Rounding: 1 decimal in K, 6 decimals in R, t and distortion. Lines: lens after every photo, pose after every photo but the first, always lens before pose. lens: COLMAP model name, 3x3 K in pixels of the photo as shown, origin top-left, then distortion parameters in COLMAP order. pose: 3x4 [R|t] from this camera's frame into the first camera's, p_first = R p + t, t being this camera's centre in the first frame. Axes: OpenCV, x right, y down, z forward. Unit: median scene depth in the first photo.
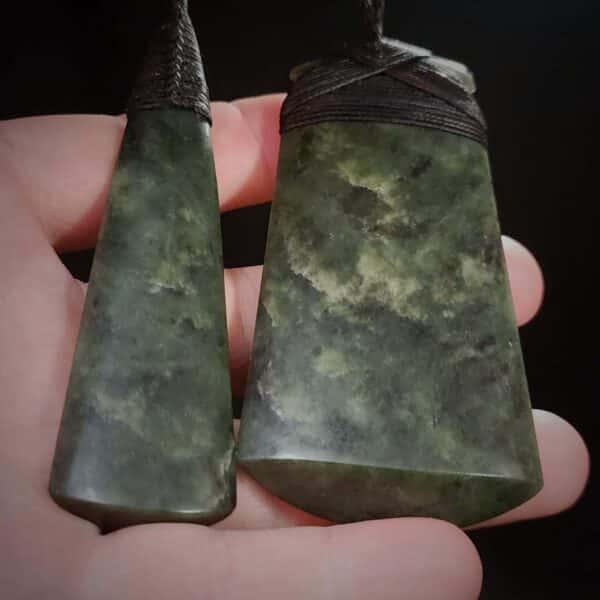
lens RADIAL K [[1103.4, 0, 299.1], [0, 1103.4, 302.6], [0, 0, 1]] dist [0.135188, 0.000000]
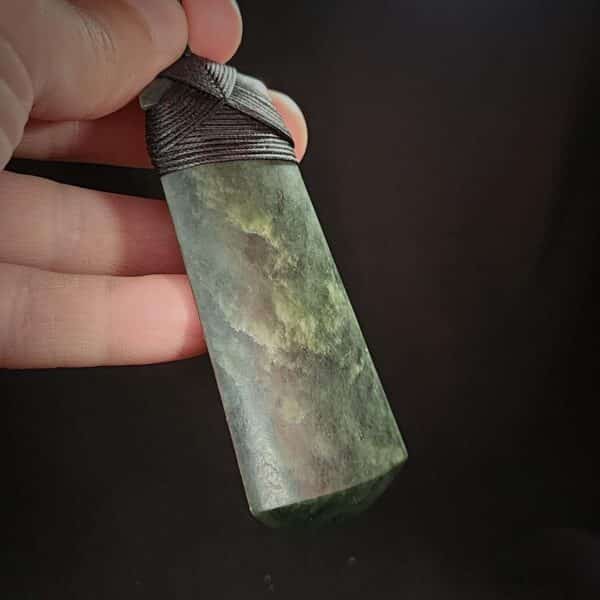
lens RADIAL K [[1103.4, 0, 300.8], [0, 1103.4, 298.1], [0, 0, 1]] dist [0.135188, 0.000000]
pose [[0.738983, -0.183740, 0.648185, -0.685338], [-0.045481, 0.946293, 0.320096, -0.425036], [-0.672187, -0.266025, 0.690937, 0.164111]]
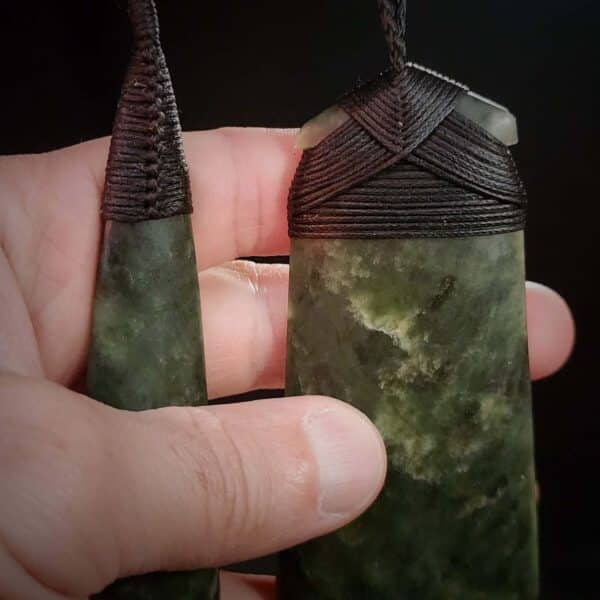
lens RADIAL K [[1103.4, 0, 298.6], [0, 1103.4, 300.9], [0, 0, 1]] dist [0.135188, 0.000000]
pose [[0.991102, -0.020071, -0.131581, 0.119182], [0.112217, 0.657633, 0.744934, -0.866488], [0.071580, -0.753071, 0.654033, 0.408544]]
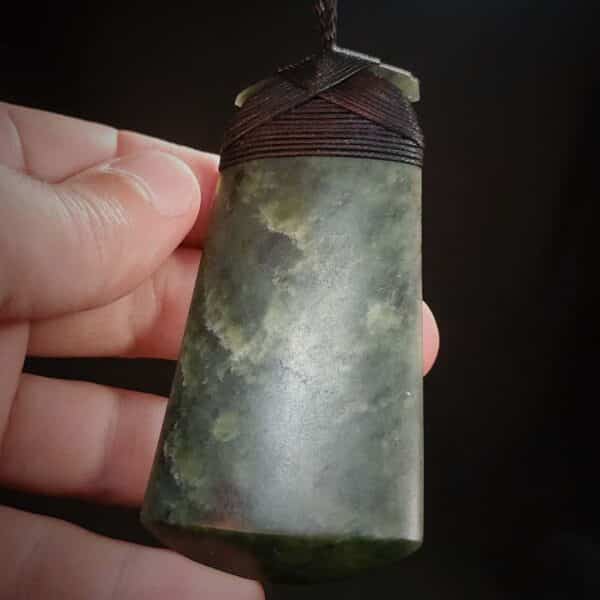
lens RADIAL K [[1103.4, 0, 301.1], [0, 1103.4, 297.3], [0, 0, 1]] dist [0.135188, 0.000000]
pose [[0.956742, -0.035182, -0.288803, 0.384882], [0.090120, 0.979676, 0.179202, -0.236262], [0.276628, -0.197477, 0.940468, 0.029738]]
